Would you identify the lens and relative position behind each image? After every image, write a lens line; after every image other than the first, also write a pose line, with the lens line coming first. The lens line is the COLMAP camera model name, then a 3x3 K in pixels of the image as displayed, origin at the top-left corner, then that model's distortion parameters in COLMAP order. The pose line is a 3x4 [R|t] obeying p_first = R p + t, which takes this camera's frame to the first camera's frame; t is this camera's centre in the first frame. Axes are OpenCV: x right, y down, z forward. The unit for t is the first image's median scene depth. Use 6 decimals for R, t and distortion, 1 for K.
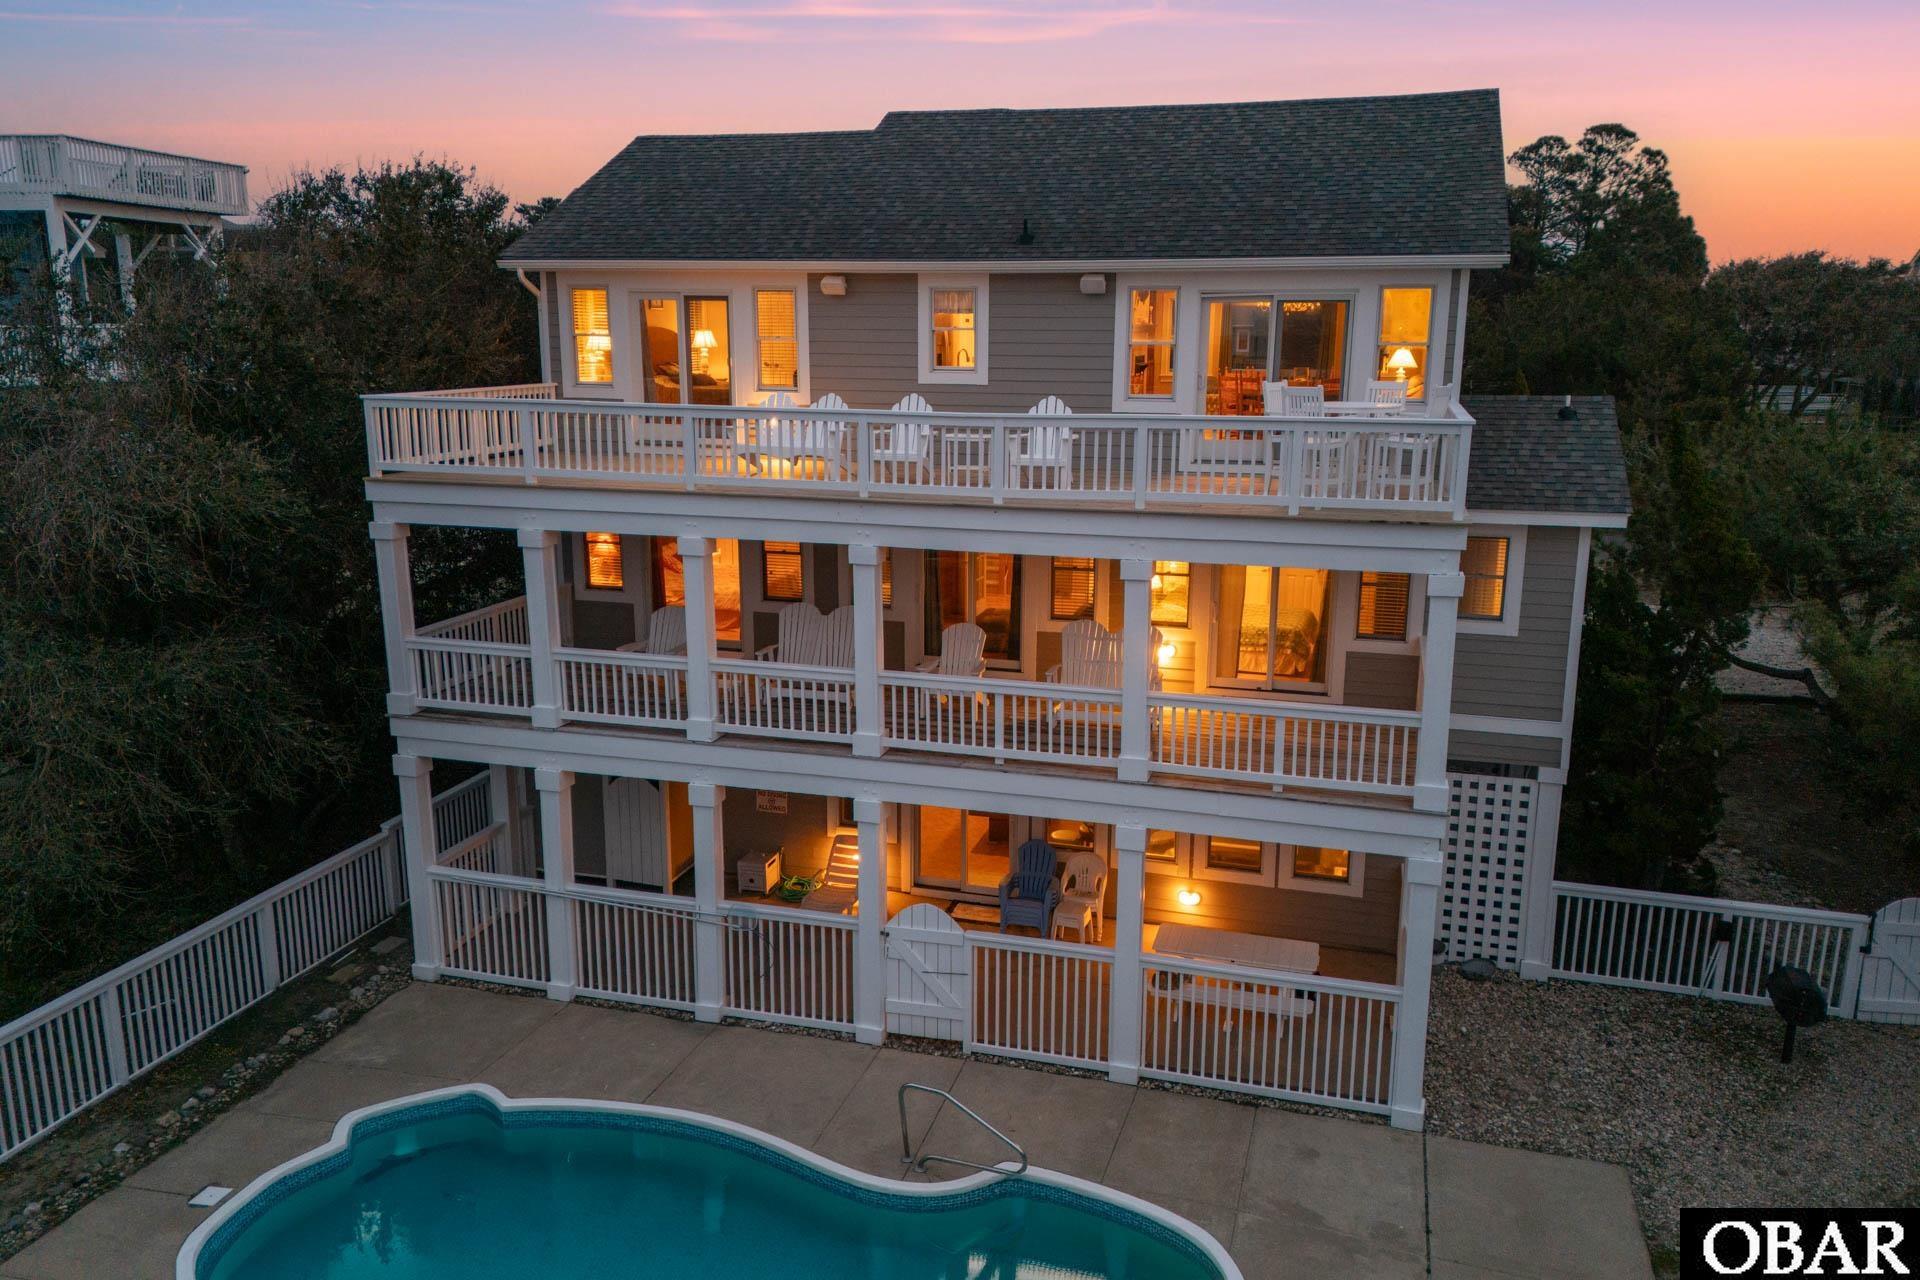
lens RADIAL K [[1403.4, 0, 960.0], [0, 1403.4, 640.0], [0, 0, 1]] dist [0.001219, 0.002054]
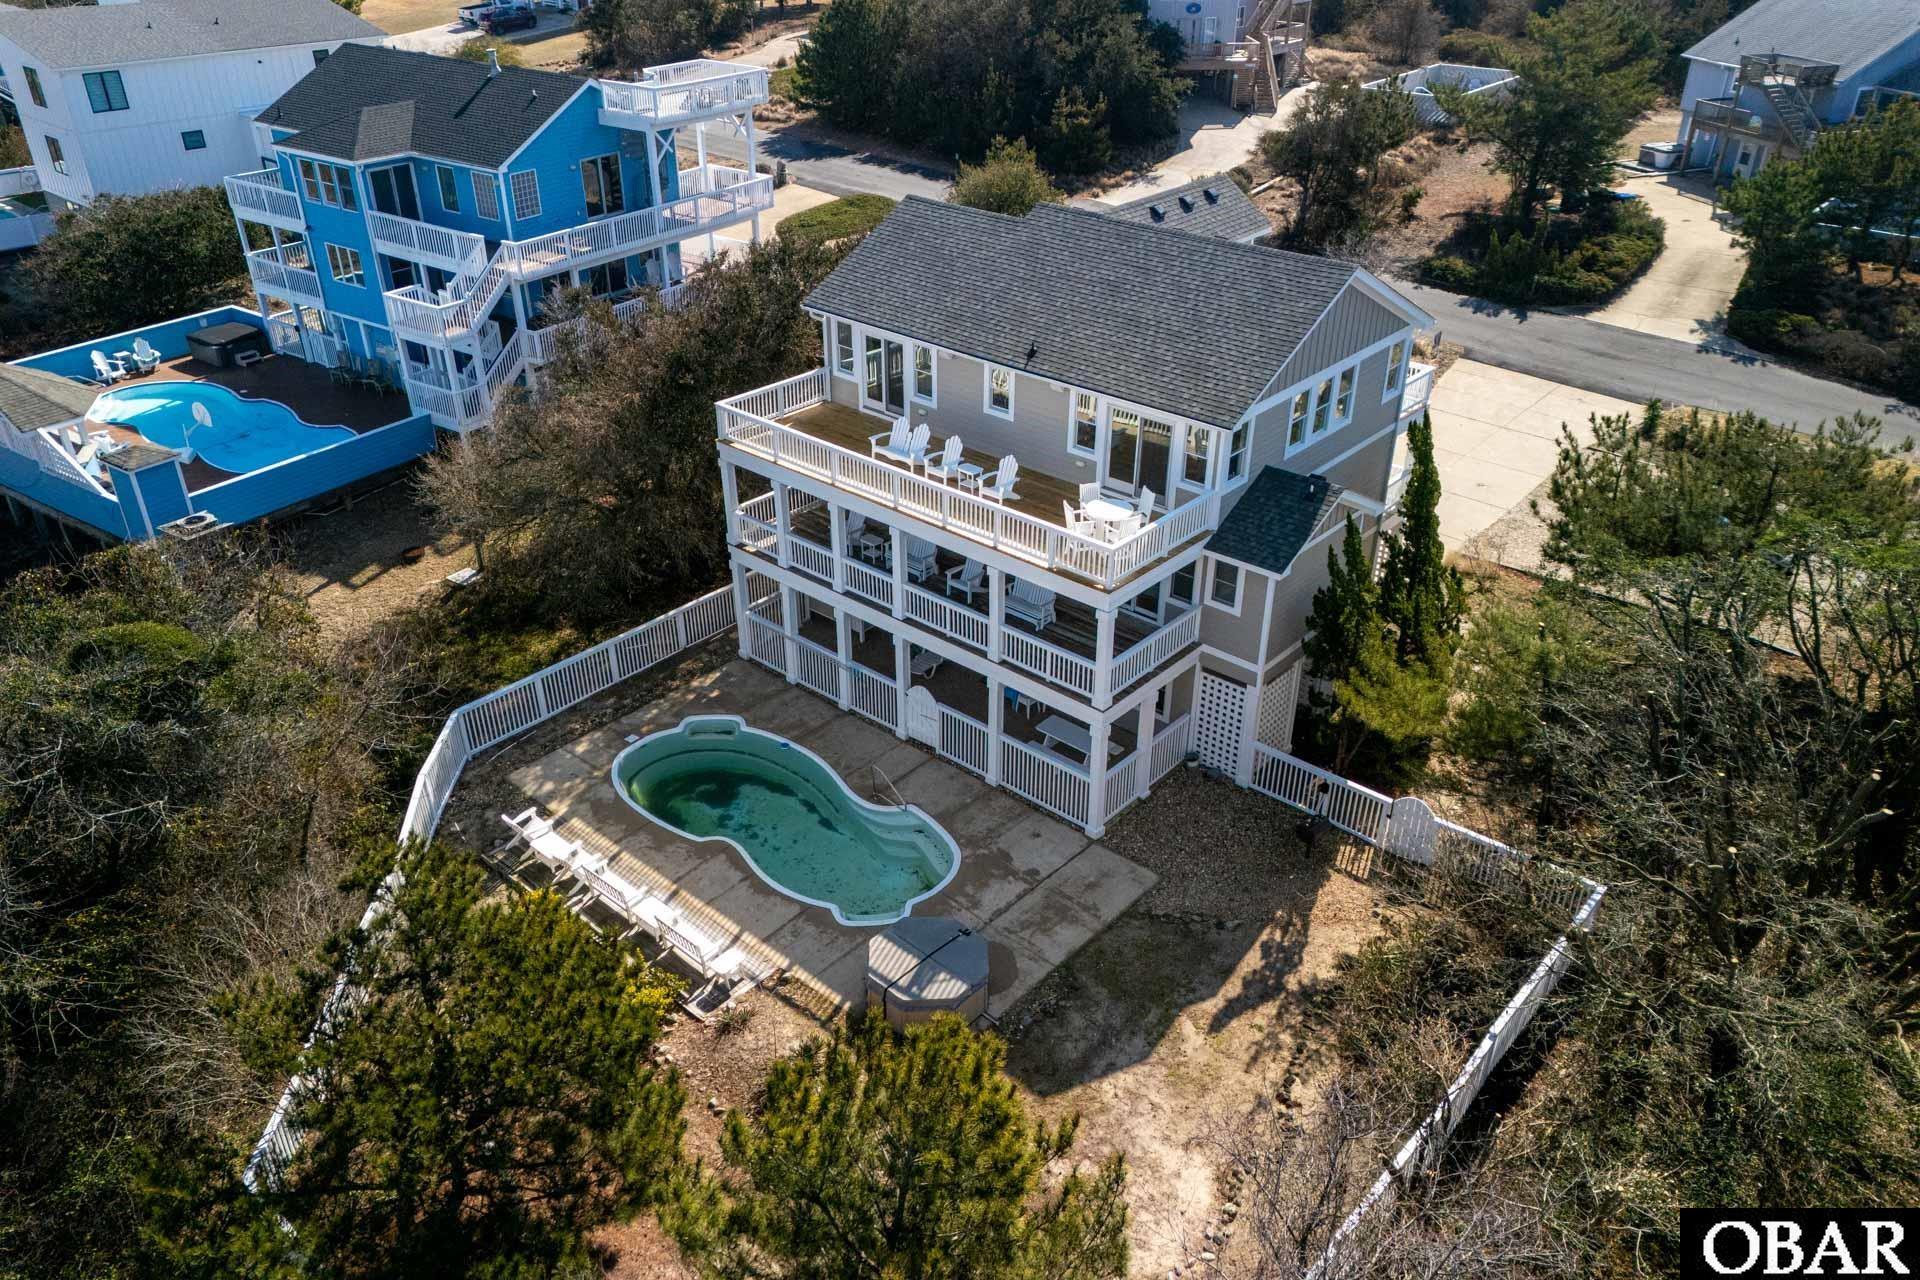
lens RADIAL K [[1403.4, 0, 960.0], [0, 1403.4, 640.0], [0, 0, 1]] dist [0.001219, 0.002054]
pose [[0.902766, 0.211557, -0.374509, 0.763989], [-0.091212, 0.945039, 0.313976, -0.521207], [0.420349, -0.249288, 0.872446, -0.779310]]
